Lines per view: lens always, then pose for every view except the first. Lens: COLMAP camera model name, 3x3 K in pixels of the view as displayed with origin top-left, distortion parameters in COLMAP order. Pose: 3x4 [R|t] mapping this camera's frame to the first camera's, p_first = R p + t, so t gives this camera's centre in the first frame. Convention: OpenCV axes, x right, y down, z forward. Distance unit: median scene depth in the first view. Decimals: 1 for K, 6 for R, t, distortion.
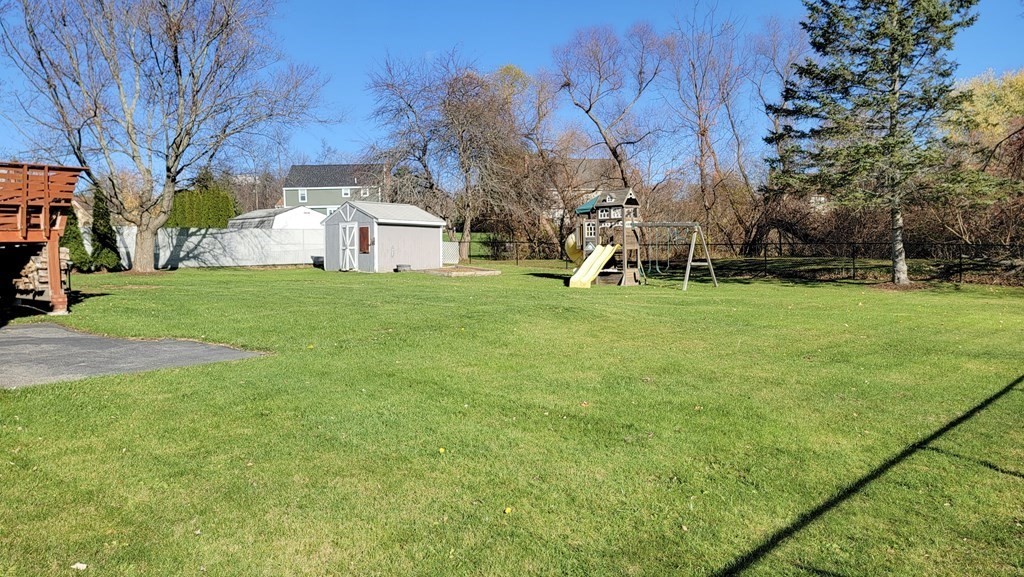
lens RADIAL K [[704.0, 0, 518.2], [0, 704.0, 290.4], [0, 0, 1]] dist [0.061391, -0.017637]
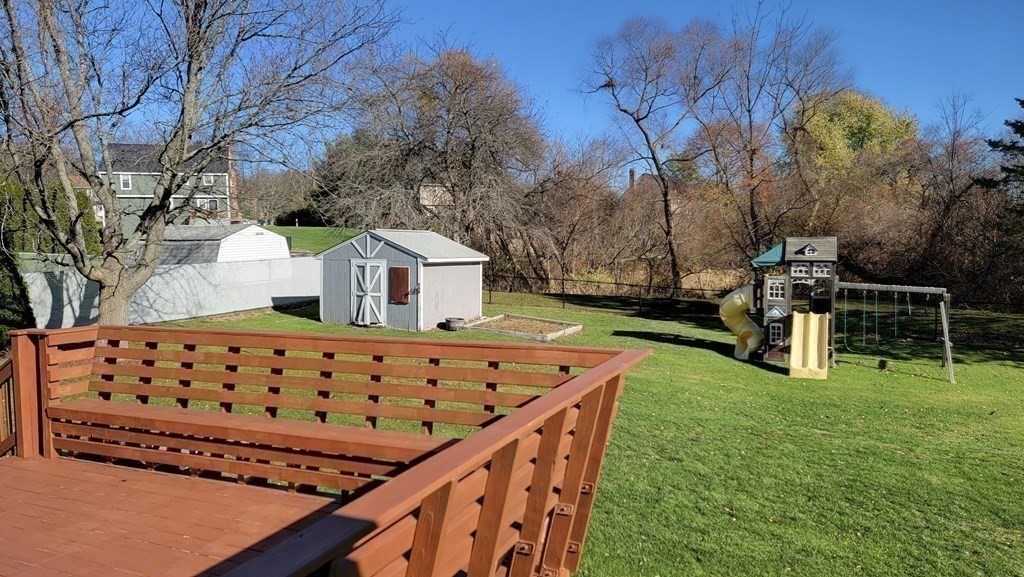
lens RADIAL K [[704.0, 0, 515.7], [0, 704.0, 293.7], [0, 0, 1]] dist [0.061391, -0.017637]
pose [[0.958823, -0.013889, 0.283663, -0.305284], [0.005059, 0.999480, 0.031835, -0.084123], [-0.283958, -0.029089, 0.958395, 0.262969]]
